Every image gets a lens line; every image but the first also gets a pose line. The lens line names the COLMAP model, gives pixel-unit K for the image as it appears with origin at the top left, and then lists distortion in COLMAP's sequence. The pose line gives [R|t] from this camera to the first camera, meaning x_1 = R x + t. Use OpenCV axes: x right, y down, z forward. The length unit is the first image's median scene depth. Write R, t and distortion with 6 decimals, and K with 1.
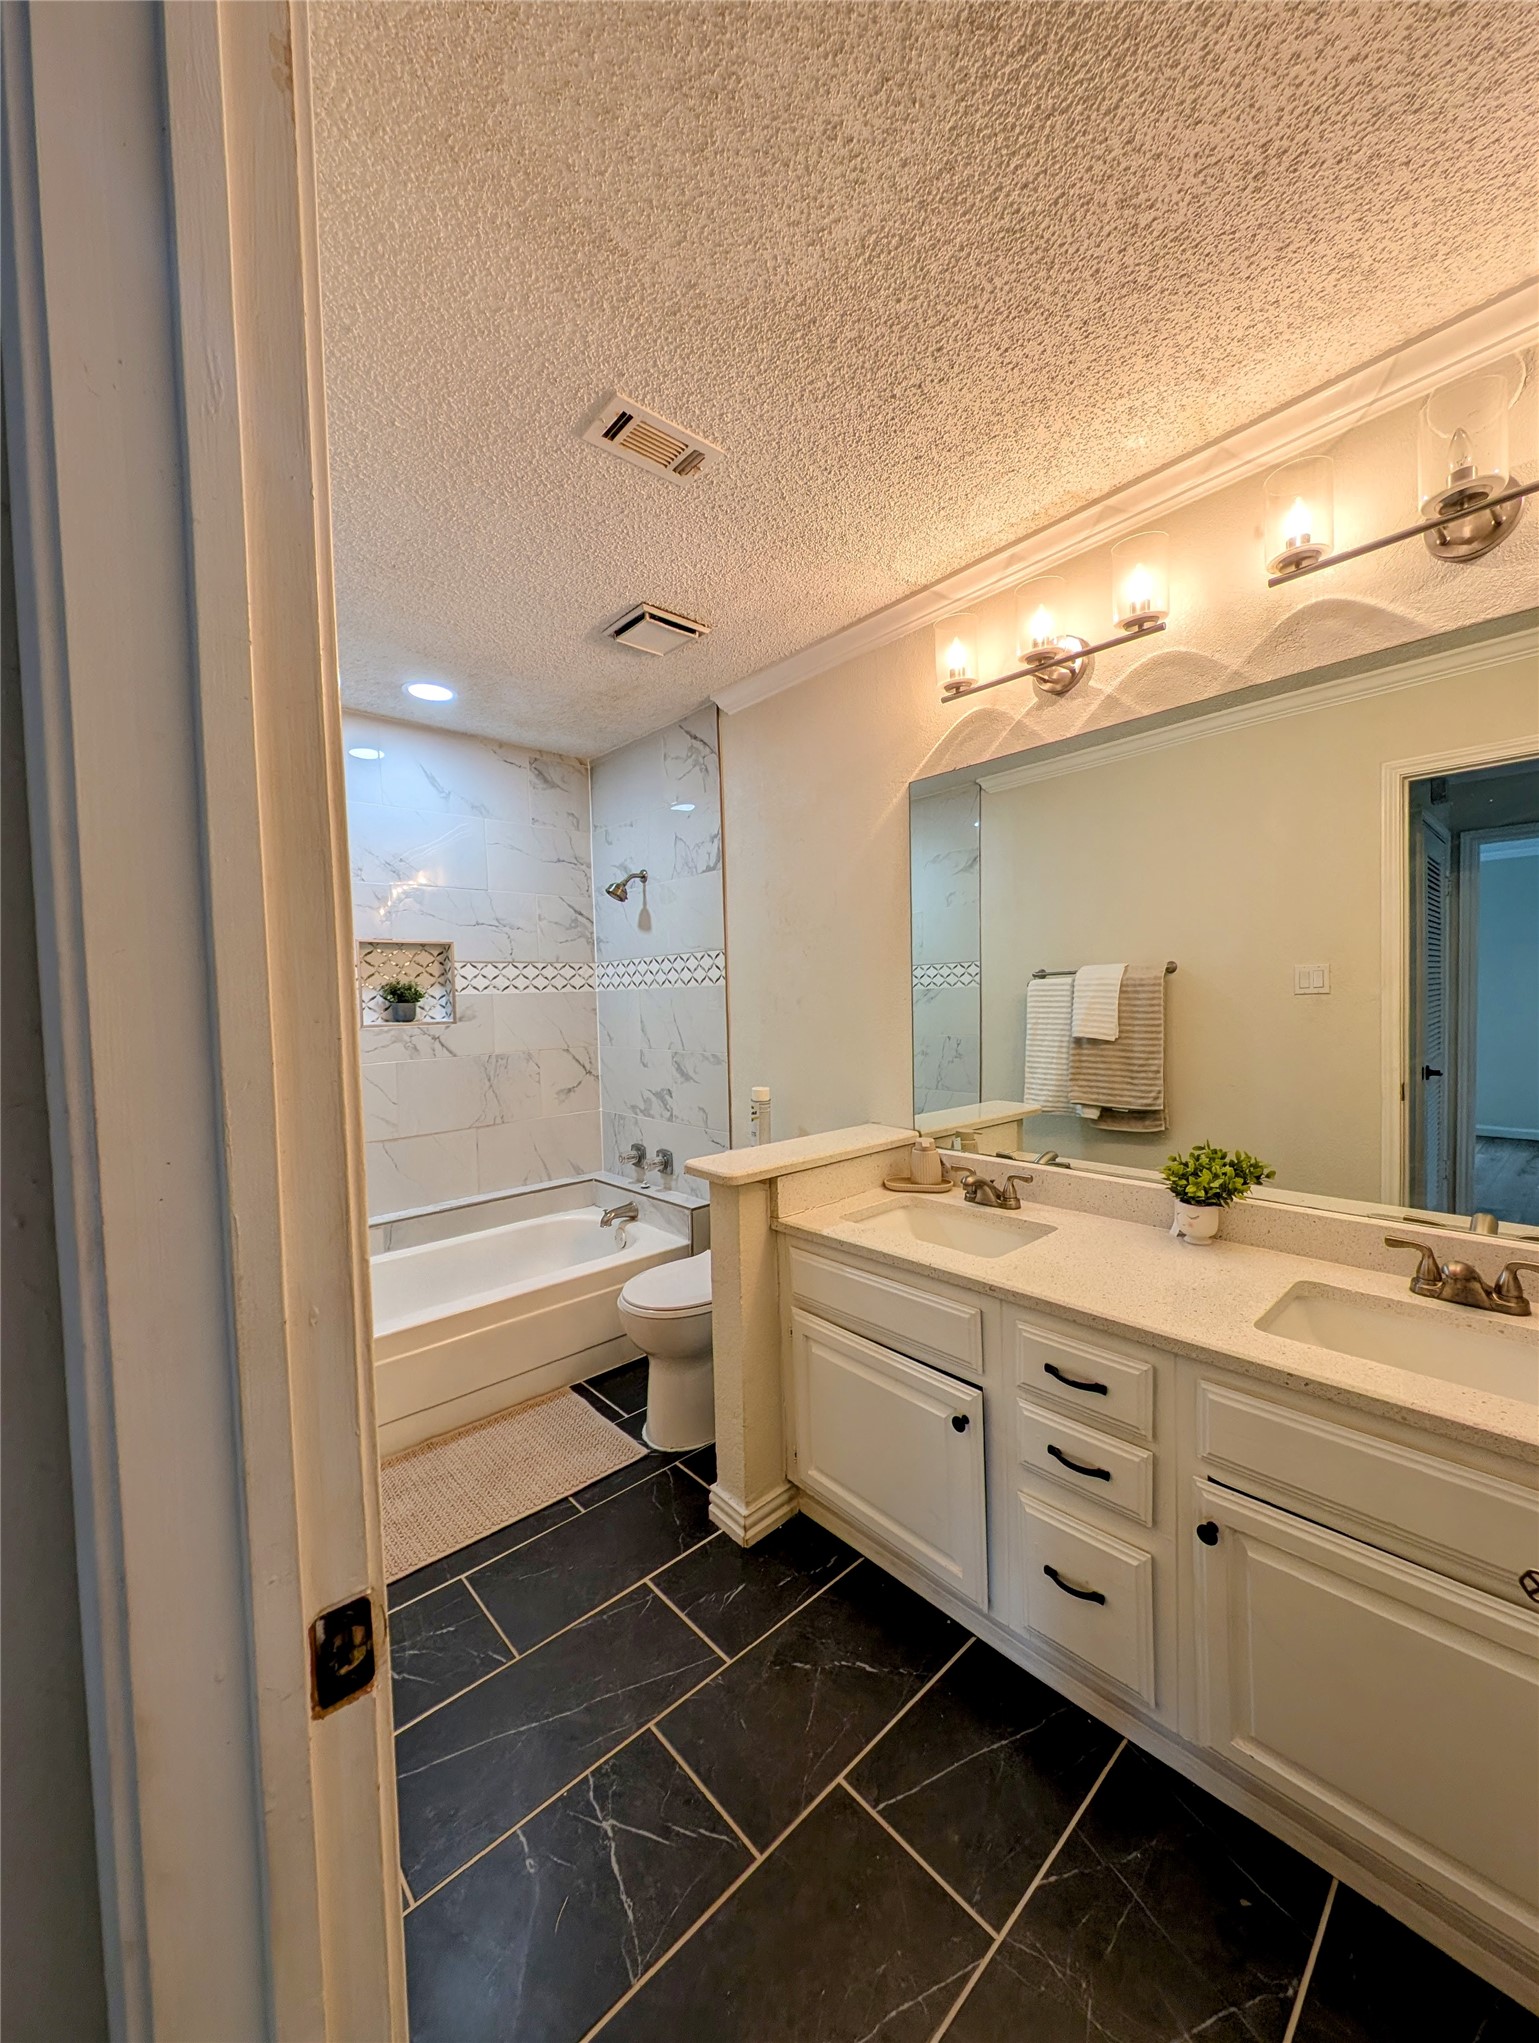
lens RADIAL K [[766.6, 0, 774.9], [0, 766.6, 1018.7], [0, 0, 1]] dist [0.002034, -0.002214]
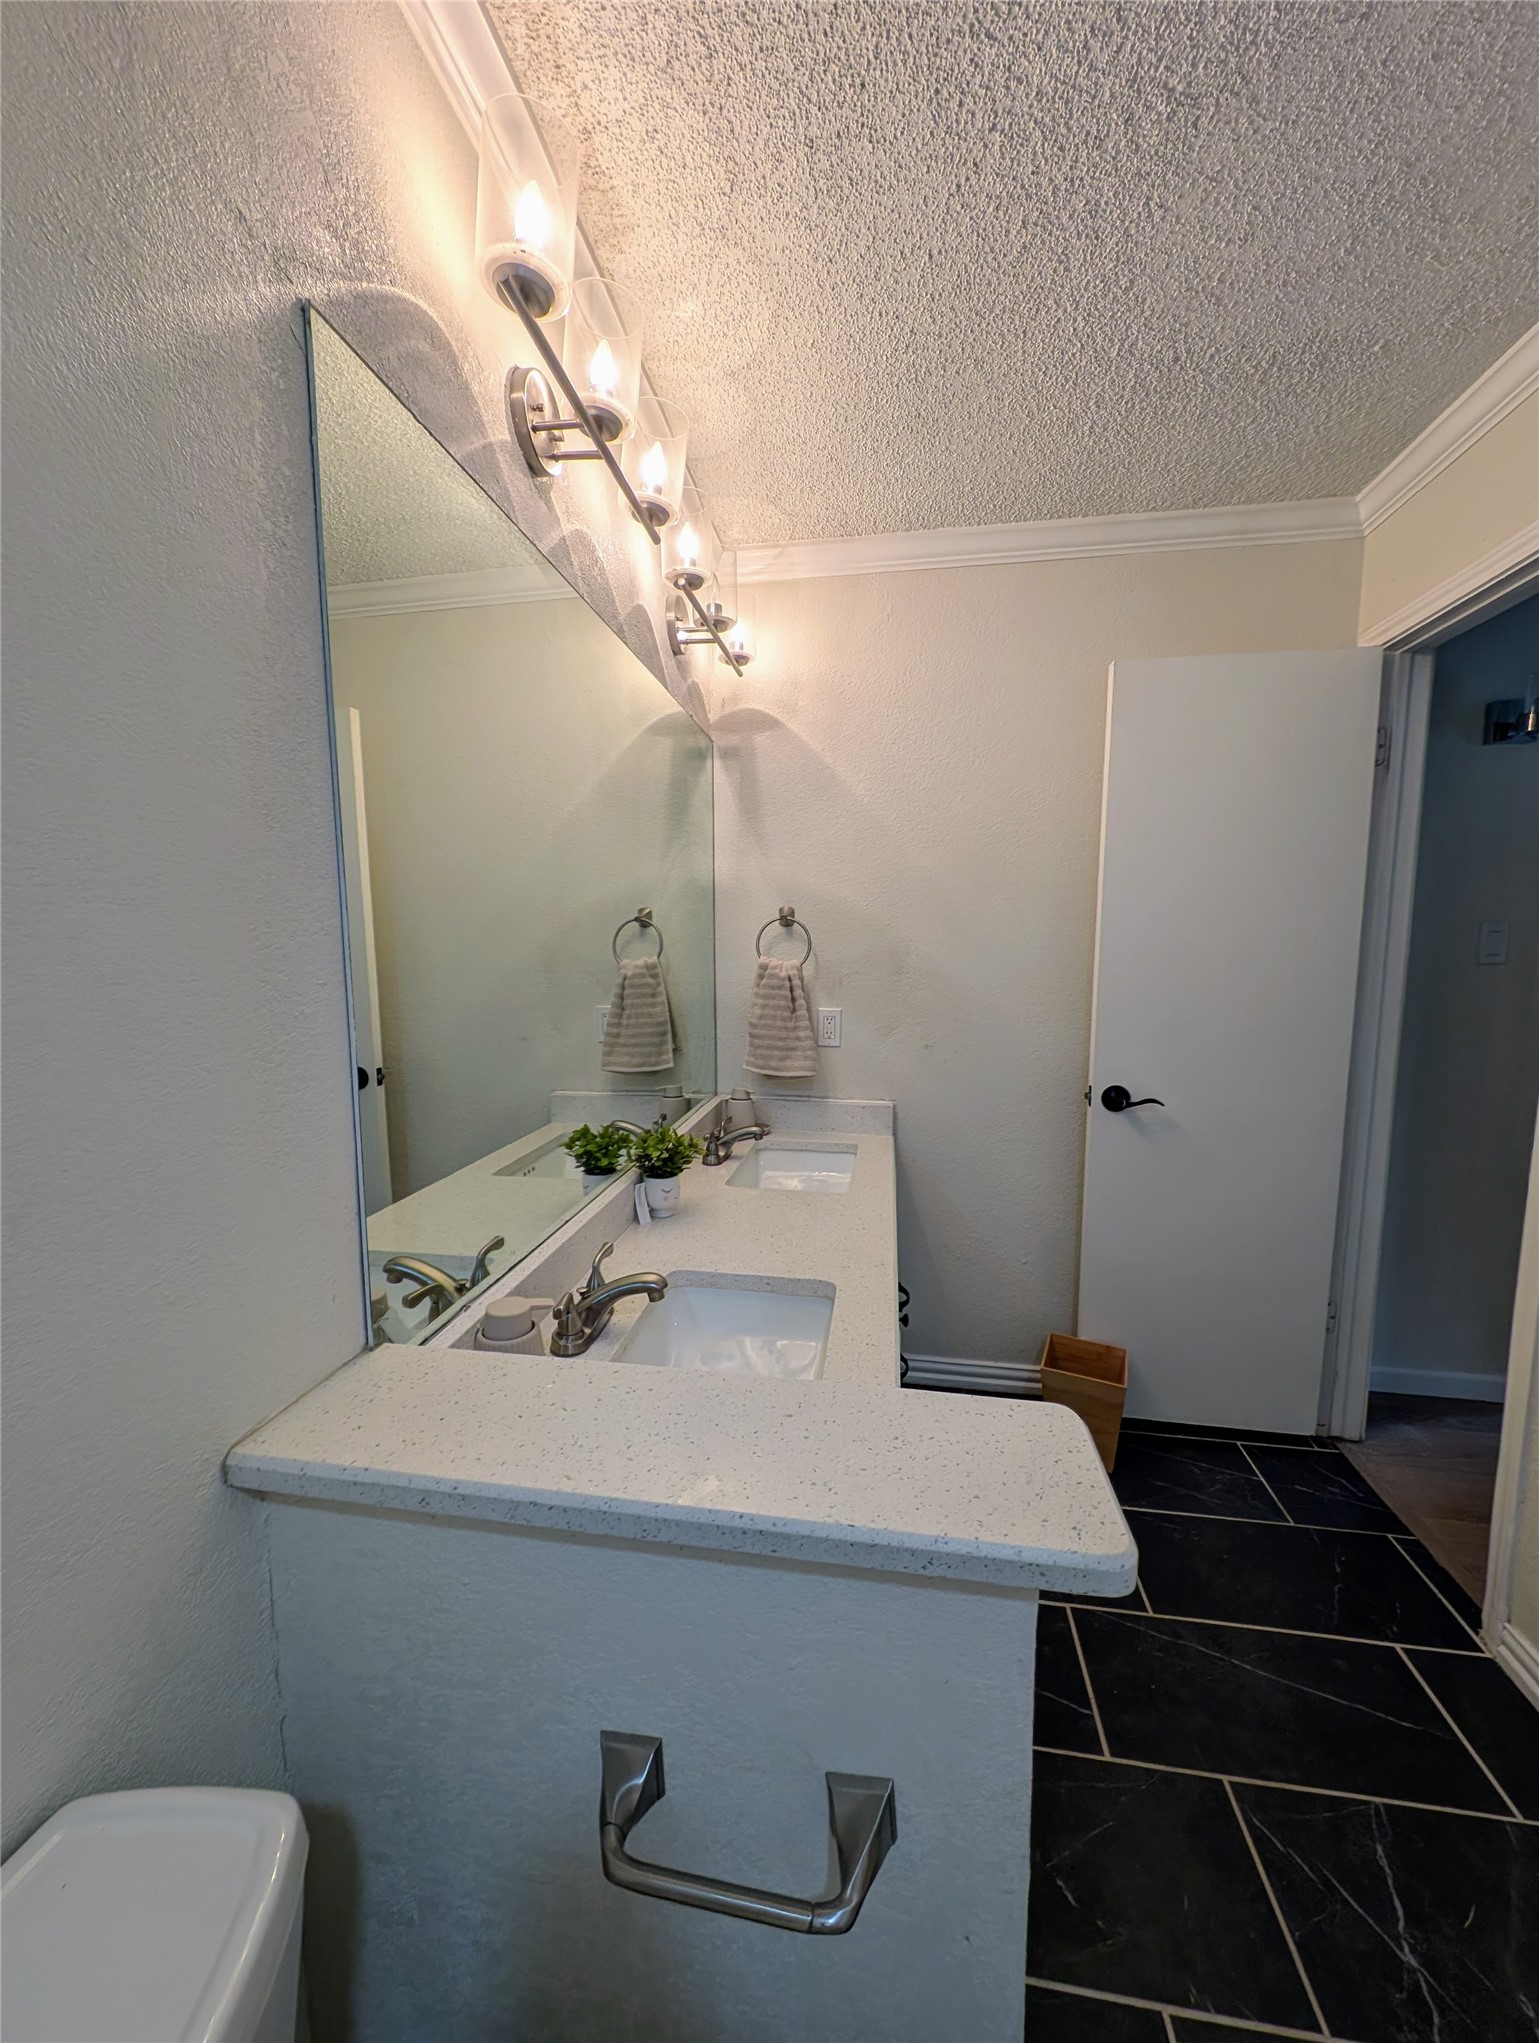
lens RADIAL K [[766.6, 0, 768.4], [0, 766.6, 1025.2], [0, 0, 1]] dist [0.002034, -0.002214]
pose [[-0.632128, -0.057249, 0.772746, -0.258325], [0.046249, 0.992701, 0.111377, -0.057762], [-0.773483, 0.106143, -0.624867, 1.399395]]
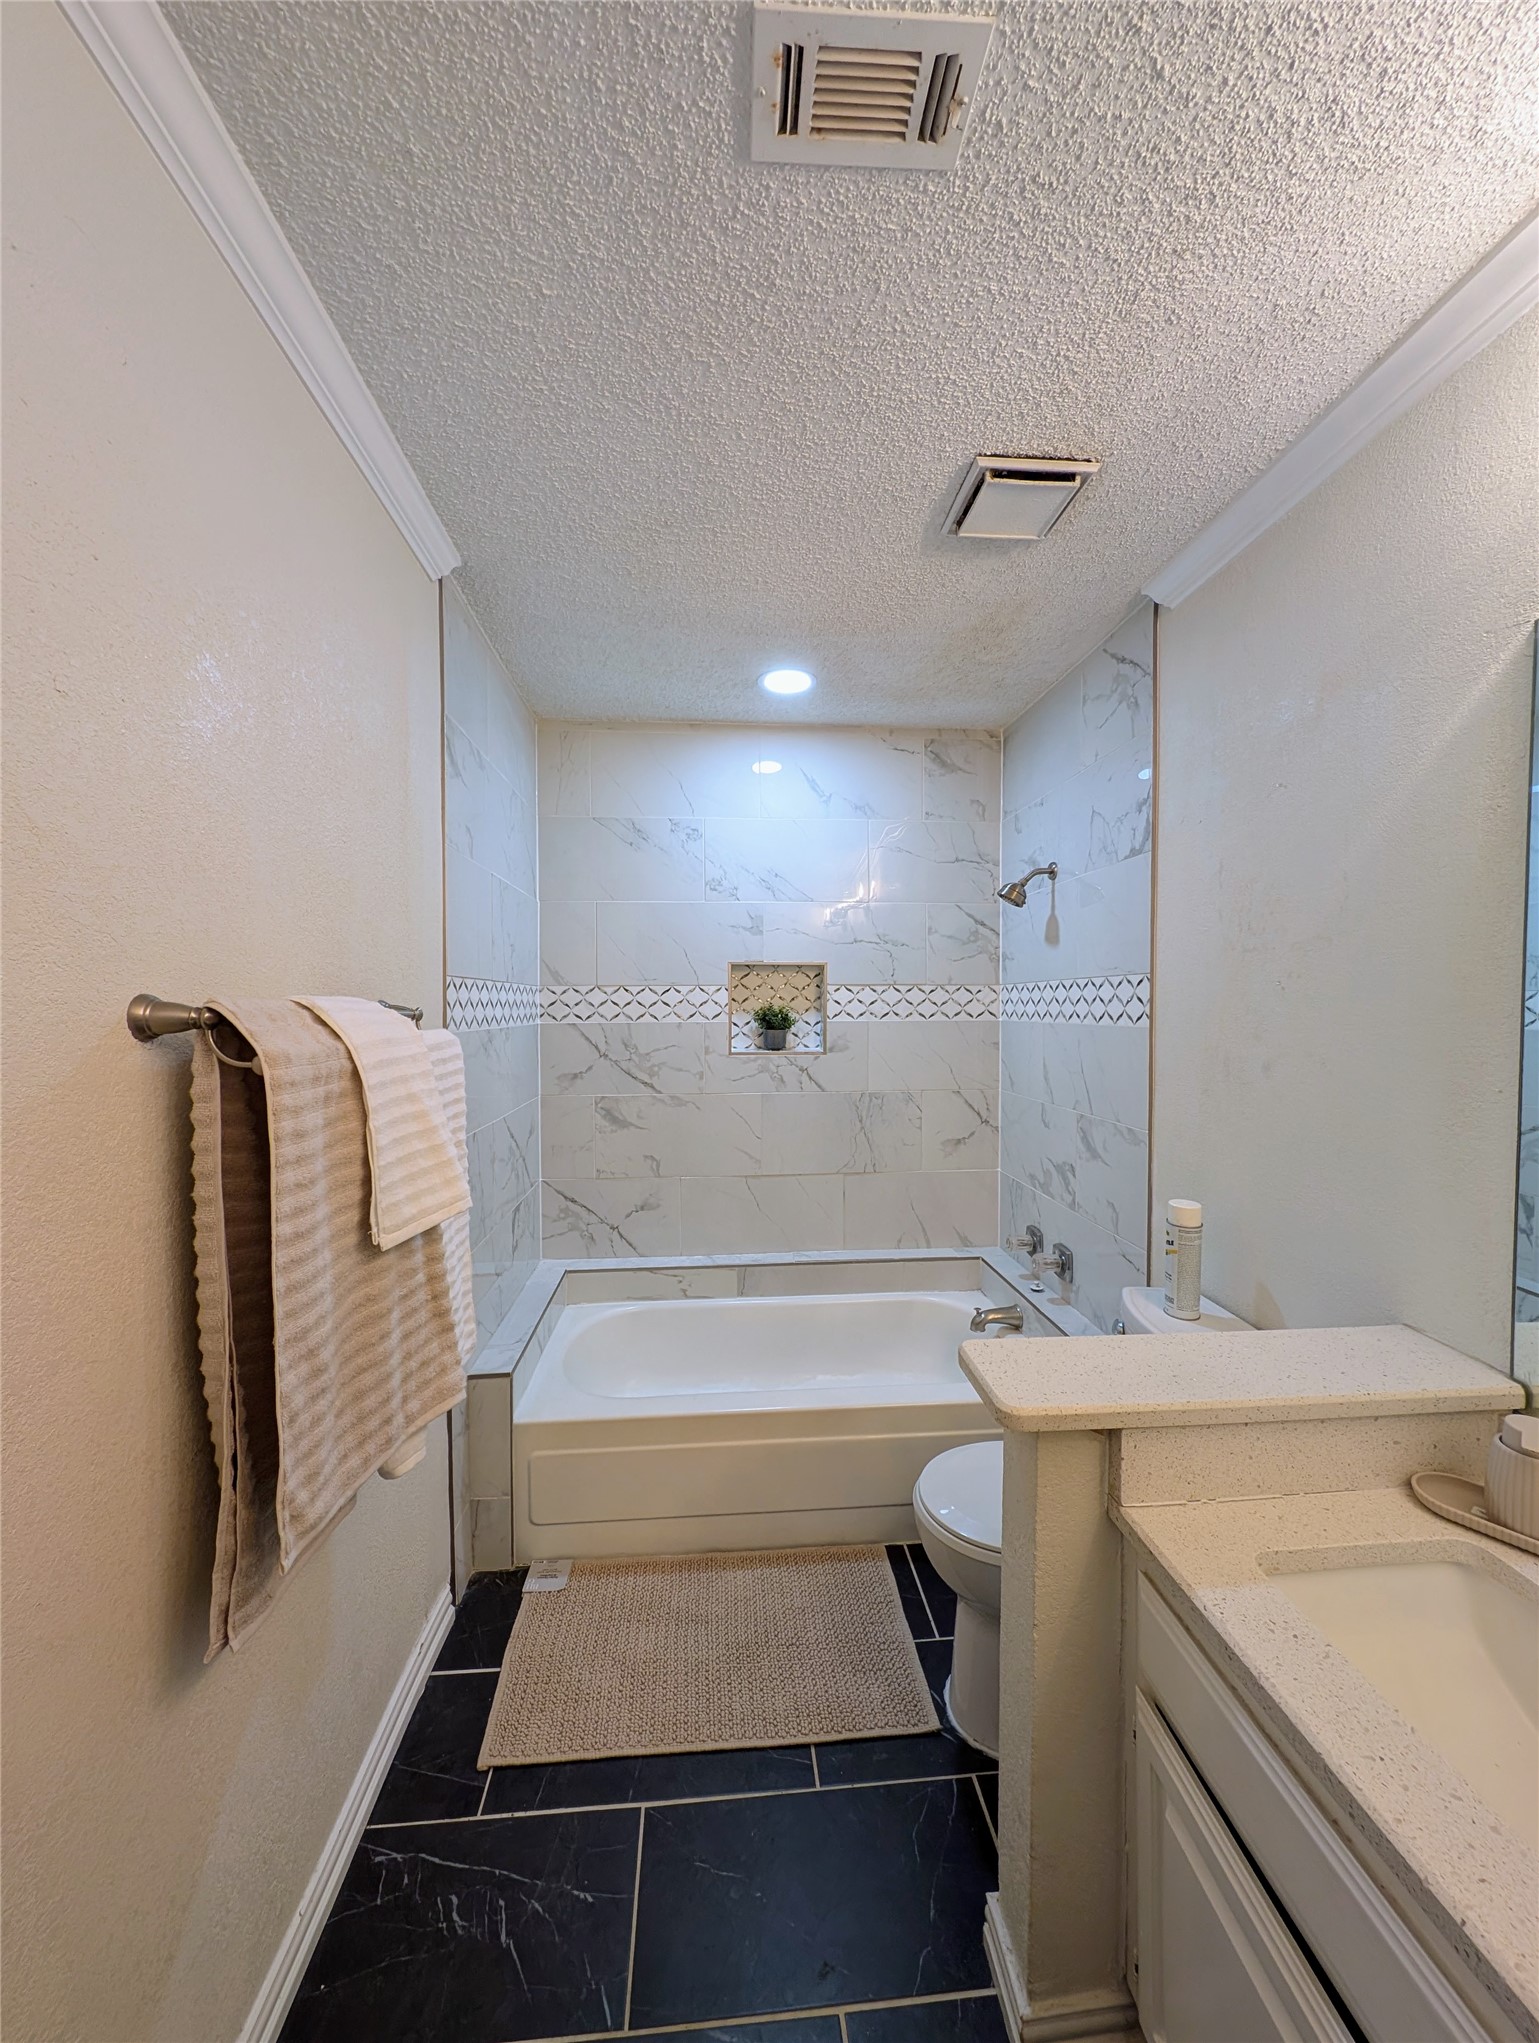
lens RADIAL K [[766.6, 0, 765.2], [0, 766.6, 1021.7], [0, 0, 1]] dist [0.002034, -0.002214]
pose [[0.786831, 0.039260, -0.615918, 0.074685], [-0.038660, 0.999150, 0.014300, -0.042127], [0.615956, 0.012560, 0.787680, 0.259750]]
